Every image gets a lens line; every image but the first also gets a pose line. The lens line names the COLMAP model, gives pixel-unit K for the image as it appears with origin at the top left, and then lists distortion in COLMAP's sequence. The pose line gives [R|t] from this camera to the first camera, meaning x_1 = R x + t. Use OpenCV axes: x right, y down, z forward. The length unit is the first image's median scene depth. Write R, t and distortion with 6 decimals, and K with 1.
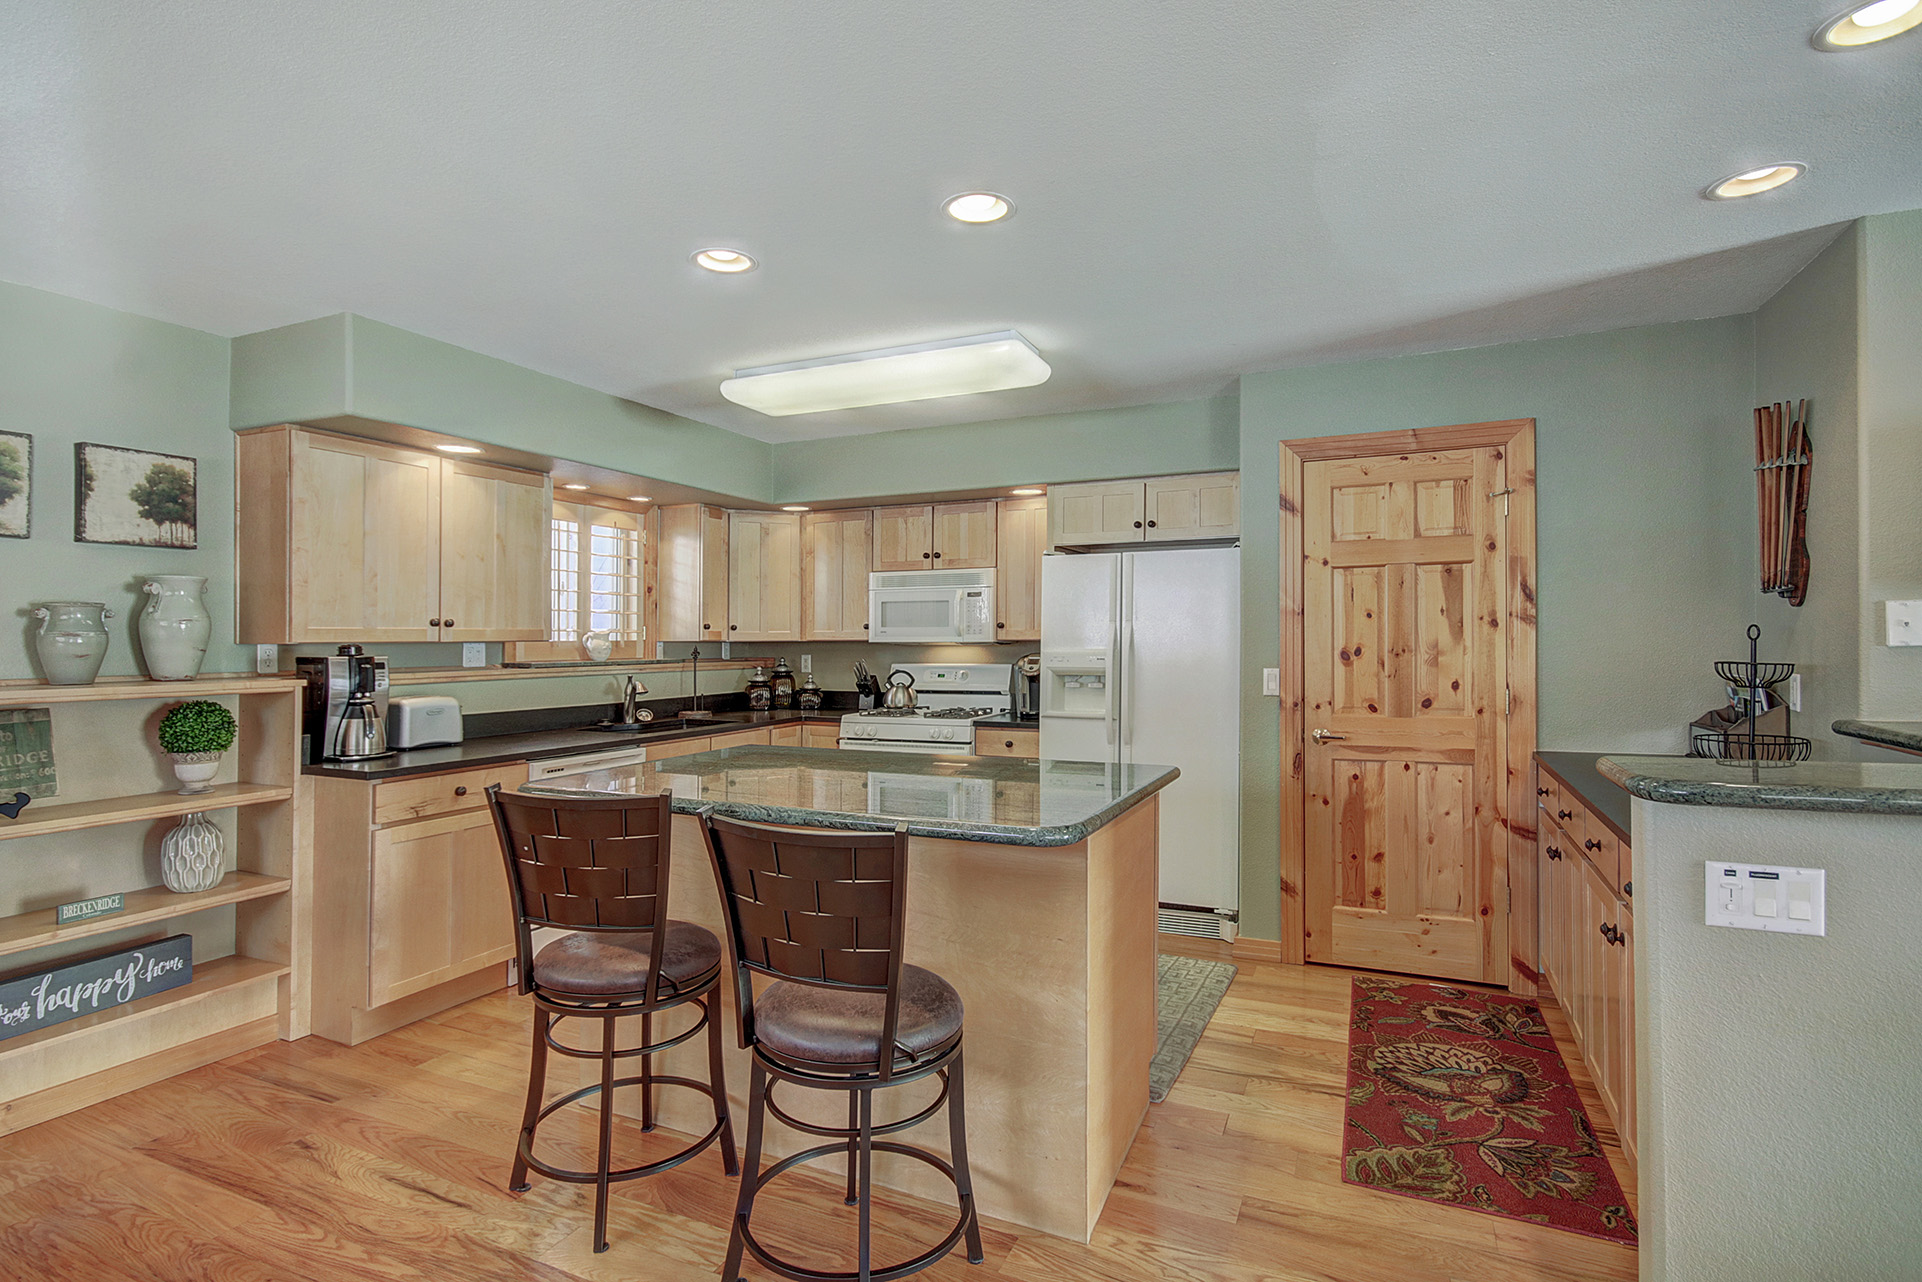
lens RADIAL K [[969.9, 0, 986.3], [0, 969.9, 614.8], [0, 0, 1]] dist [0.017056, 0.000507]
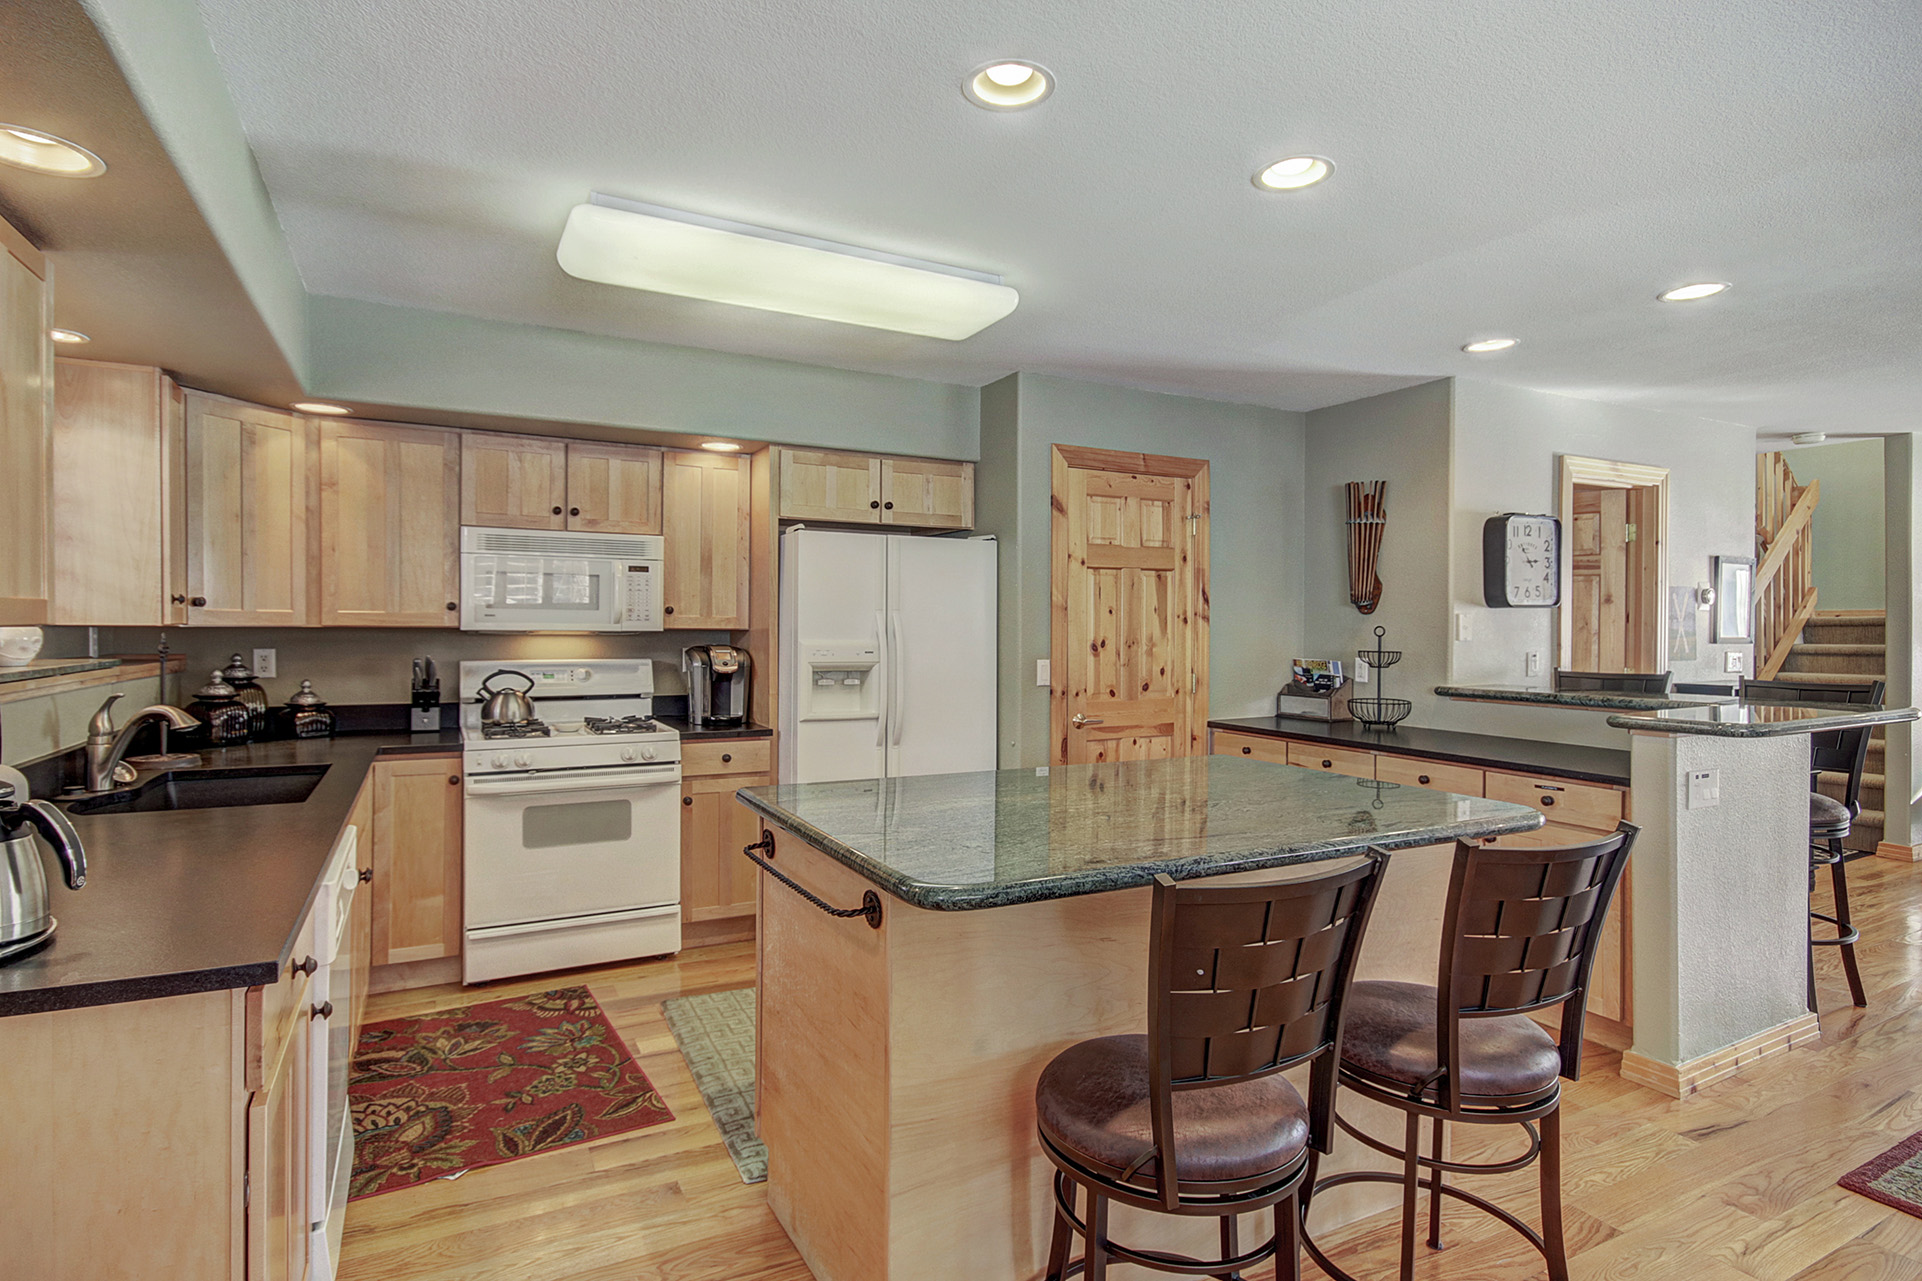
lens RADIAL K [[979.0, 0, 961.0], [0, 979.0, 640.5], [0, 0, 1]] dist [-0.000326, 0.000073]
pose [[0.618642, -0.002027, 0.785670, -0.603924], [-0.031910, 0.999107, 0.027704, 0.007837], [-0.785025, -0.042209, 0.618025, 0.423958]]
